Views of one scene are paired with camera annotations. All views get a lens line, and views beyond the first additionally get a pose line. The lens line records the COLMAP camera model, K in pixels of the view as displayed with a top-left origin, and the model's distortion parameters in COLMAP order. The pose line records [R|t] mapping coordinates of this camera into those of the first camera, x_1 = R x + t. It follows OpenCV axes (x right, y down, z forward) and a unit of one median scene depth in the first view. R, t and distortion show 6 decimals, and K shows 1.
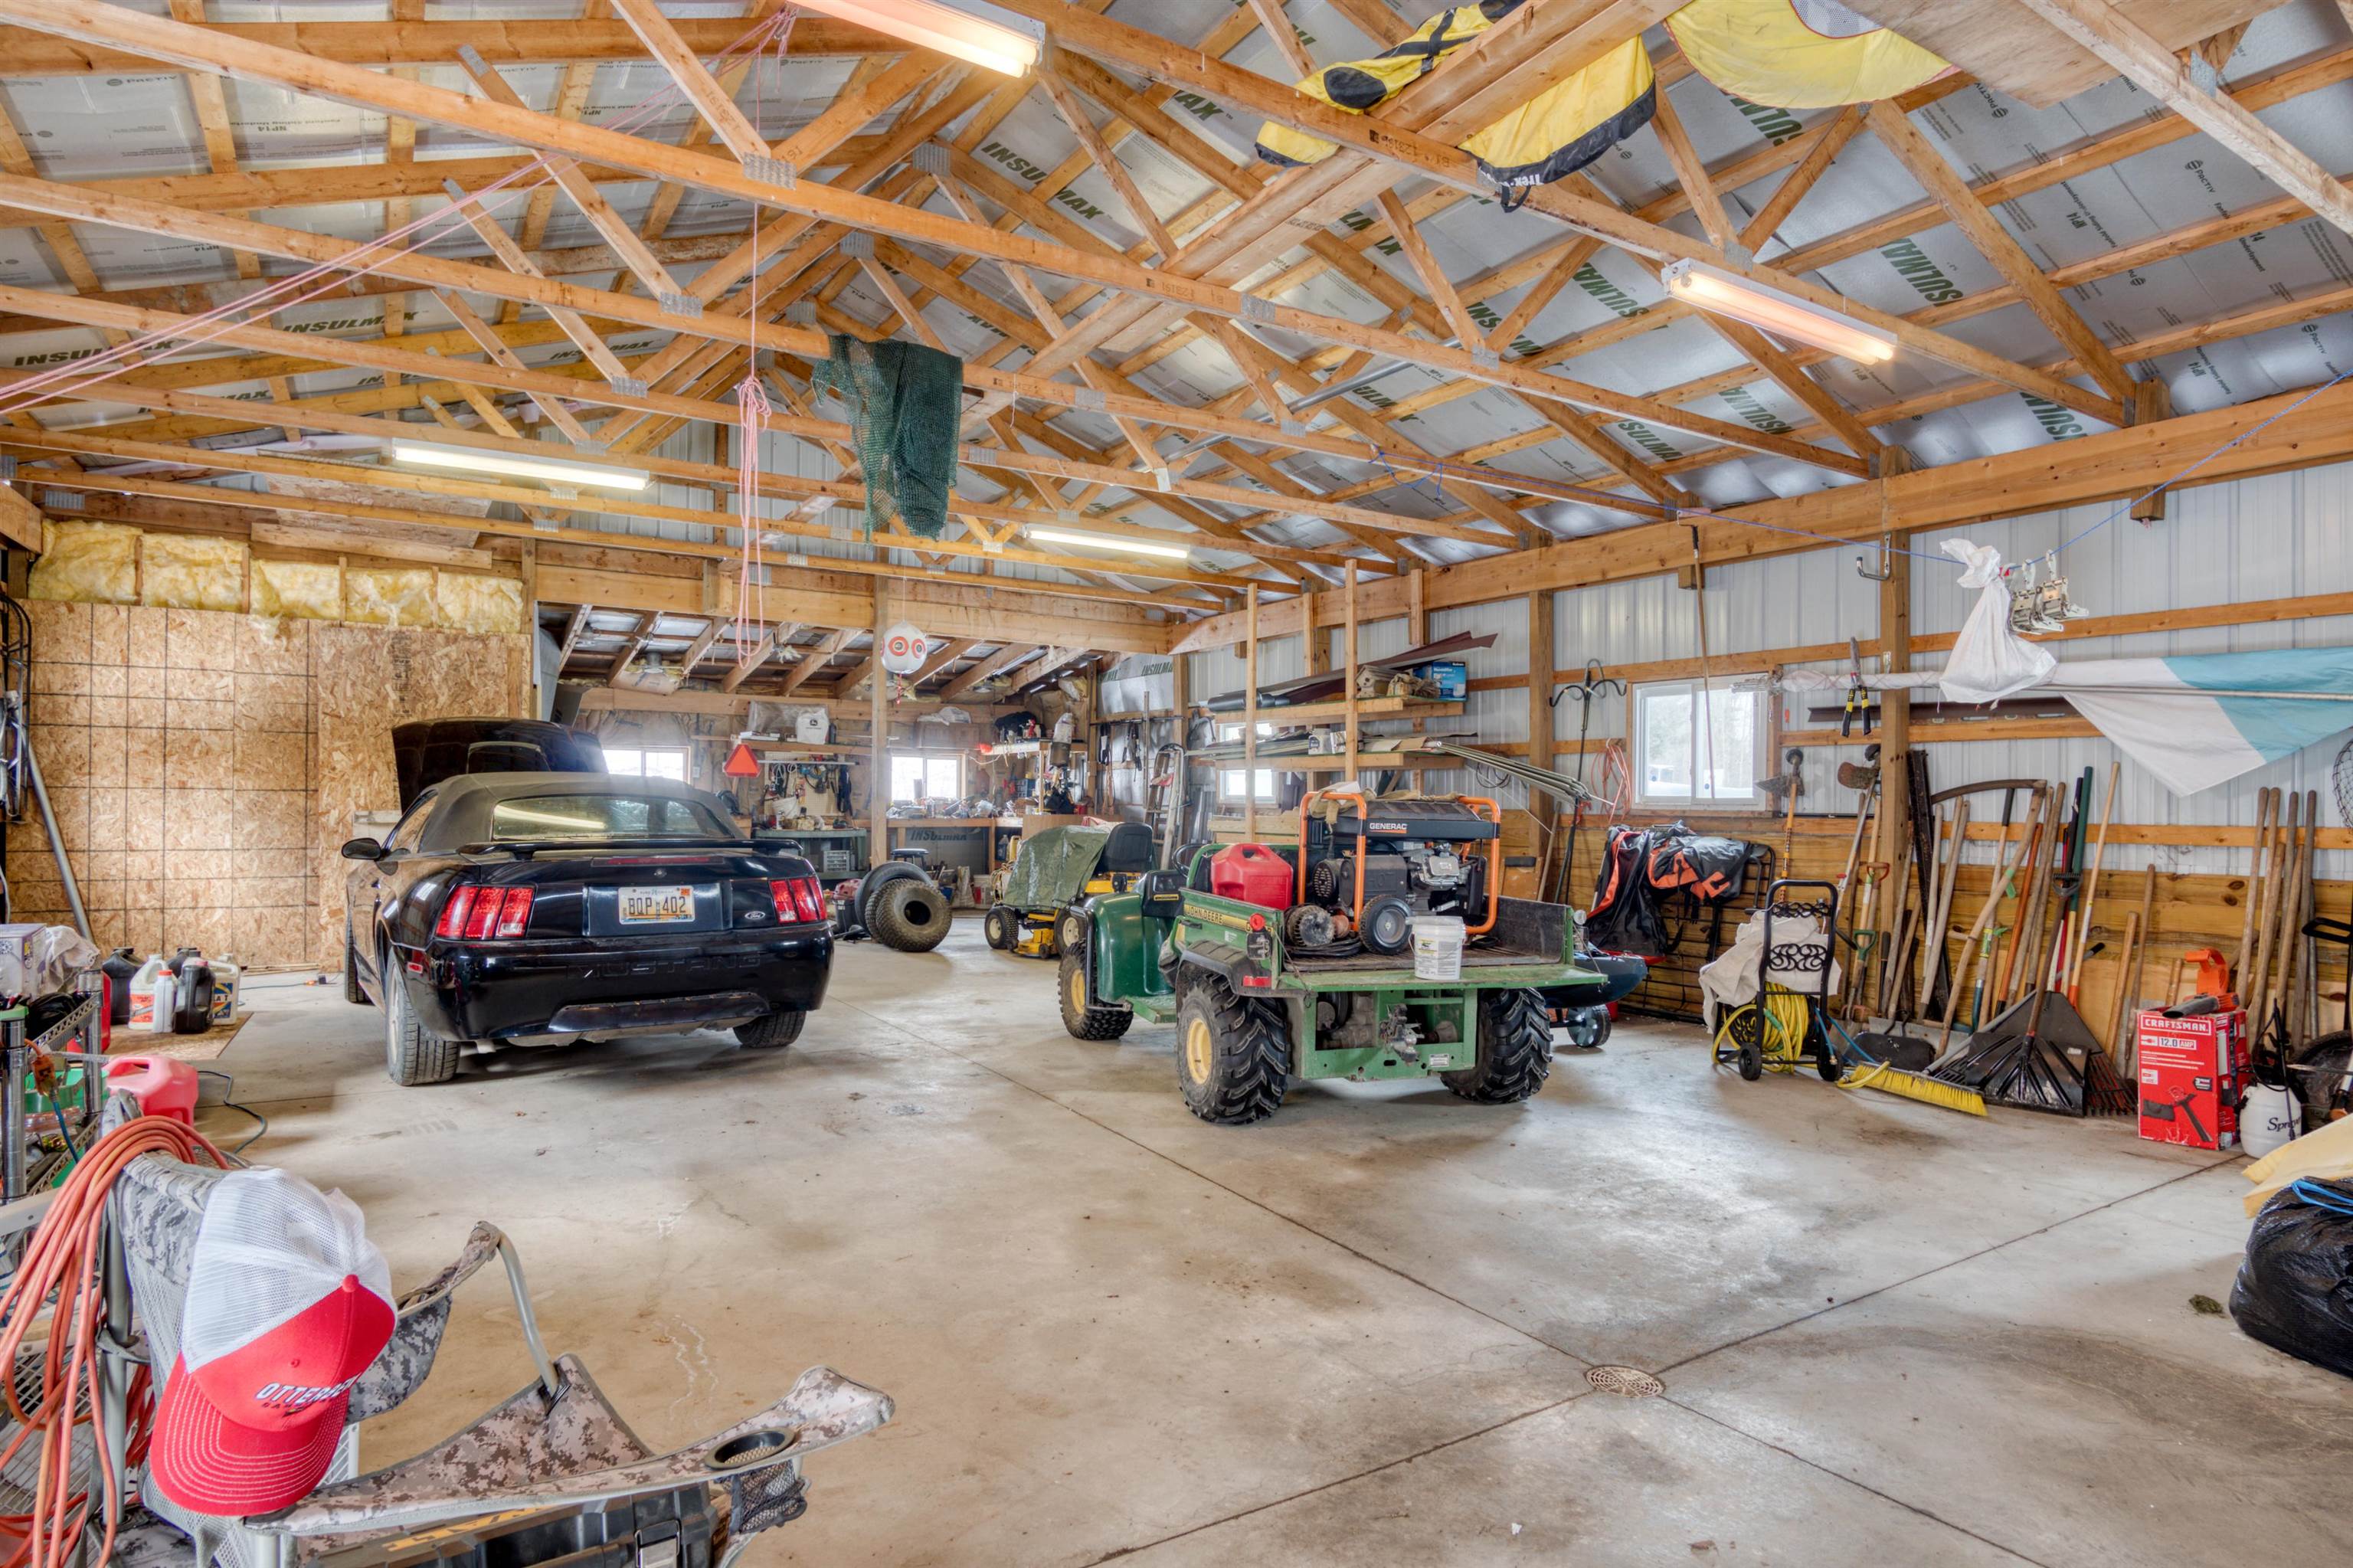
lens RADIAL K [[1267.1, 0, 1164.9], [0, 1267.1, 797.5], [0, 0, 1]] dist [-0.024744, 0.001700]
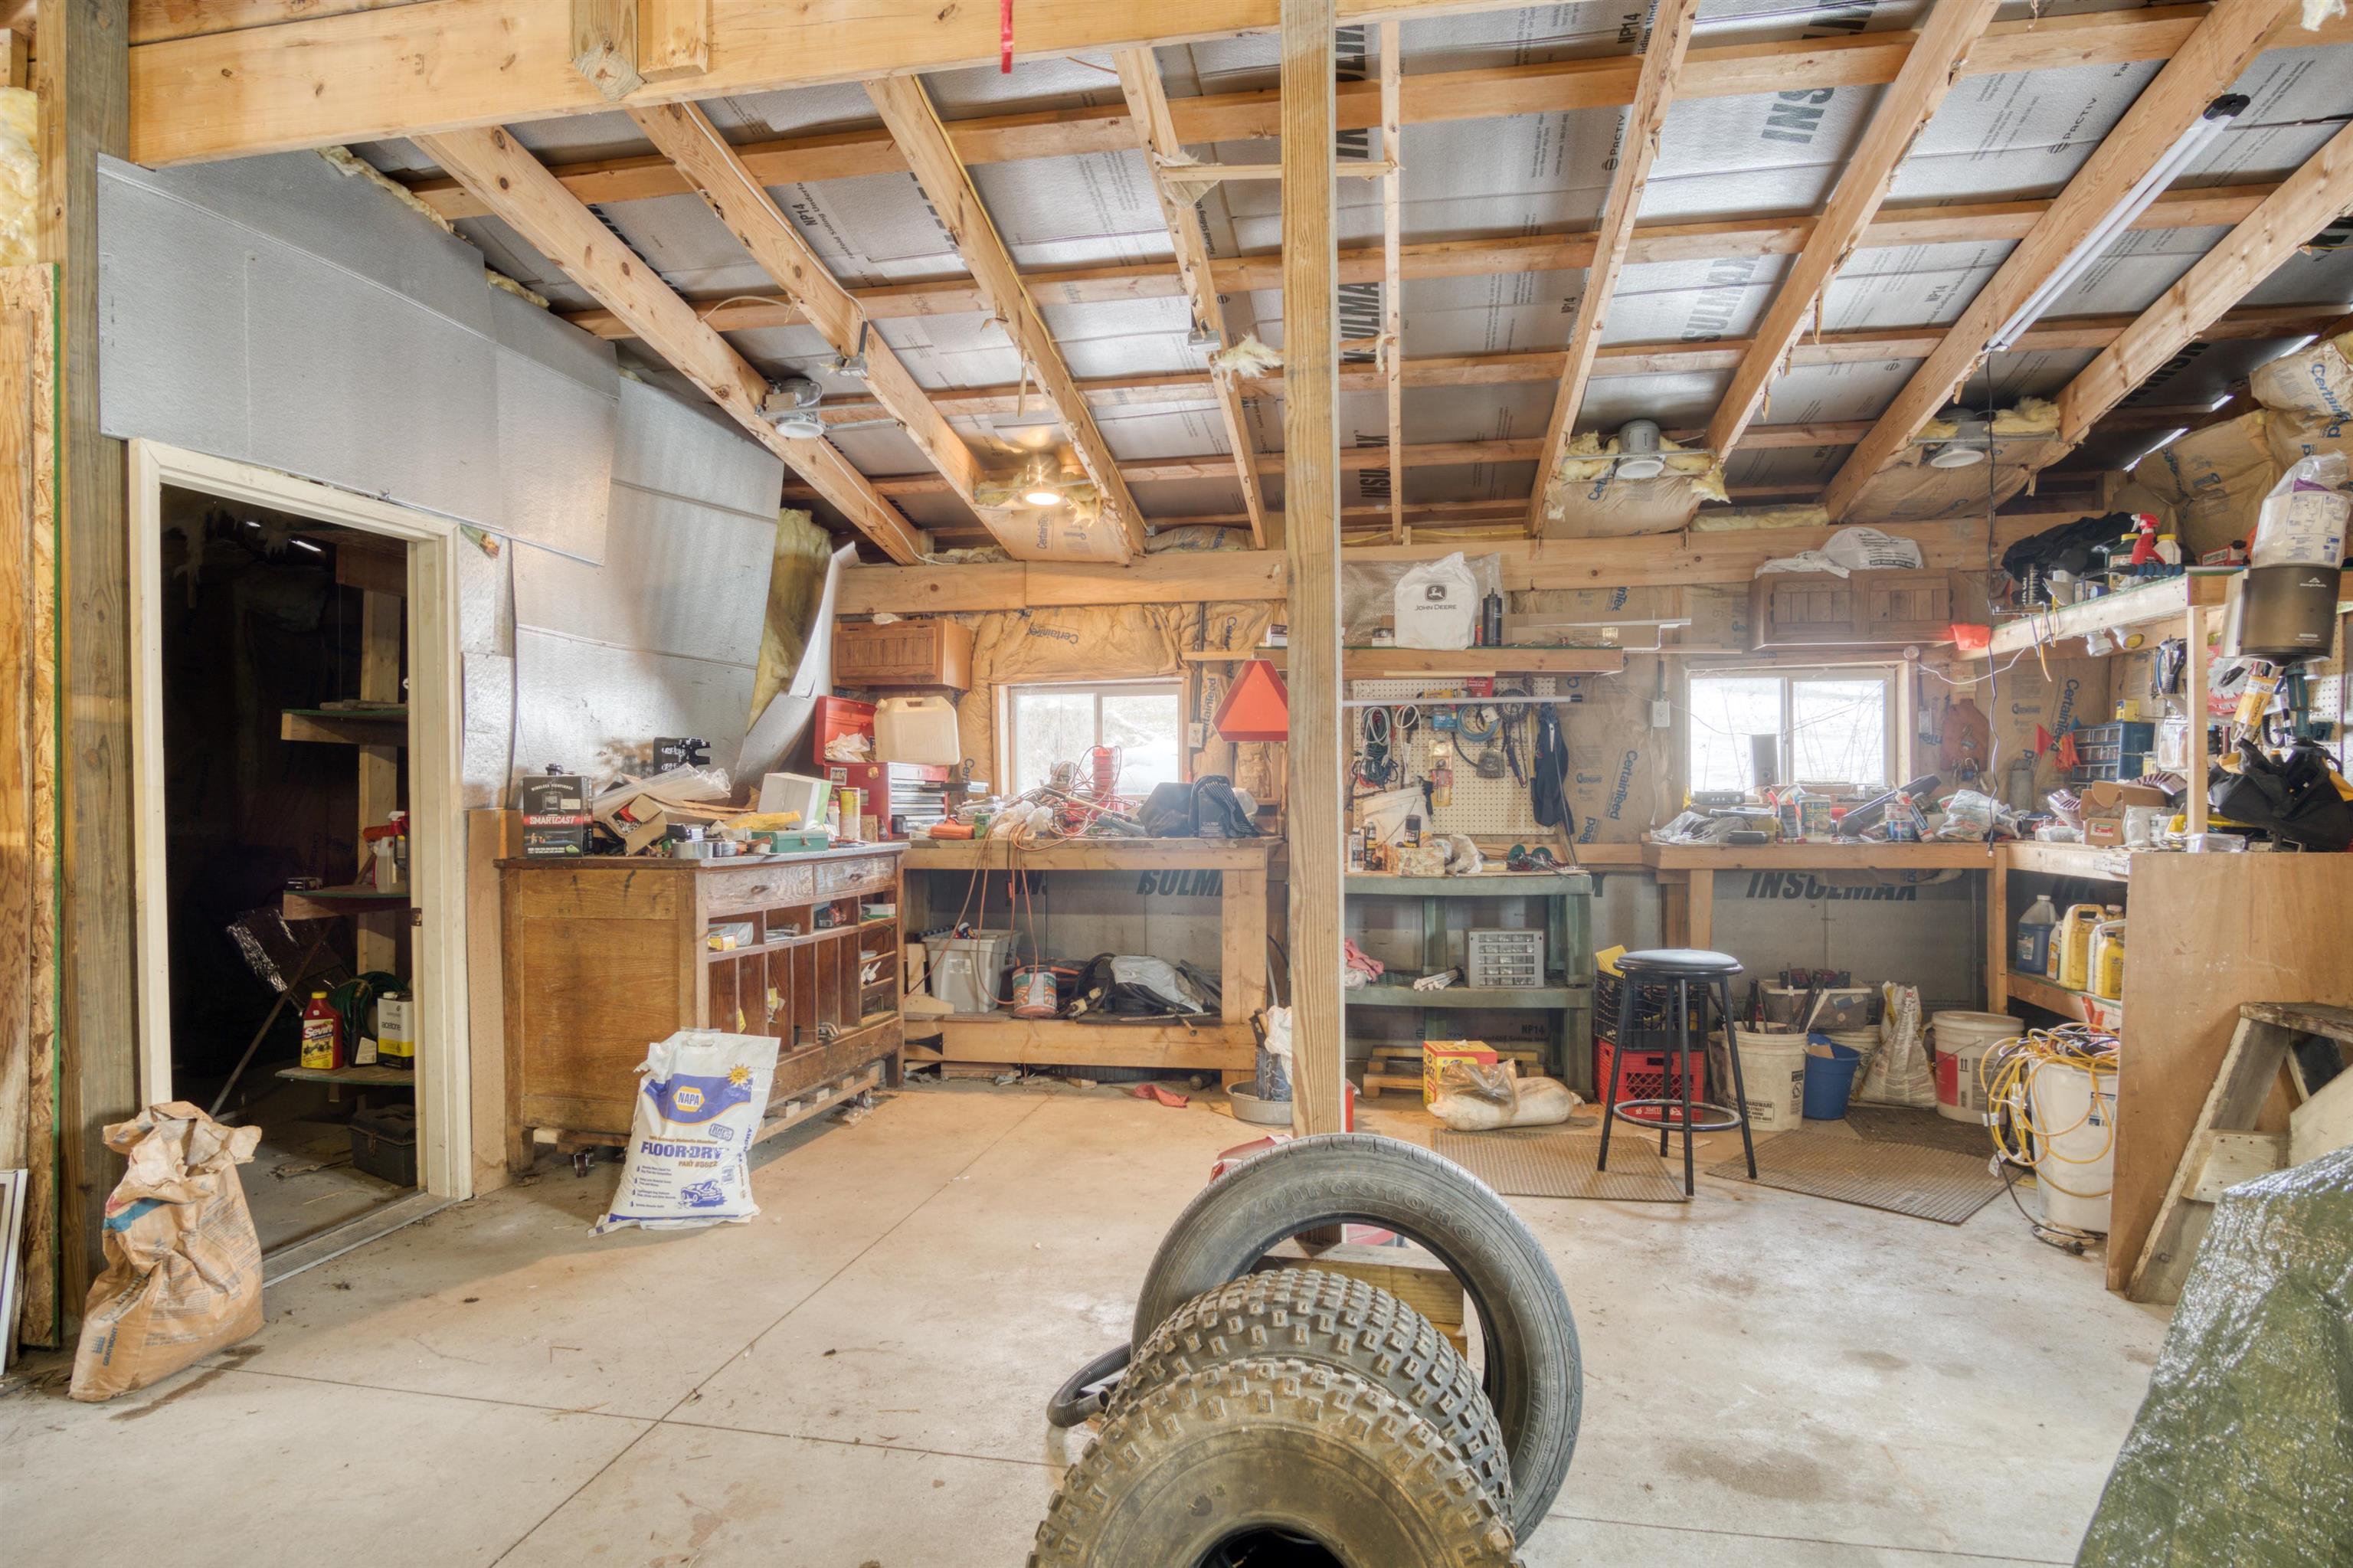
lens RADIAL K [[1267.1, 0, 1164.9], [0, 1267.1, 797.5], [0, 0, 1]] dist [-0.024744, 0.001700]
pose [[0.737013, -0.007489, -0.675838, -0.076060], [0.015817, 0.999856, 0.006169, -0.001293], [0.675694, -0.015236, 0.737025, 0.619948]]
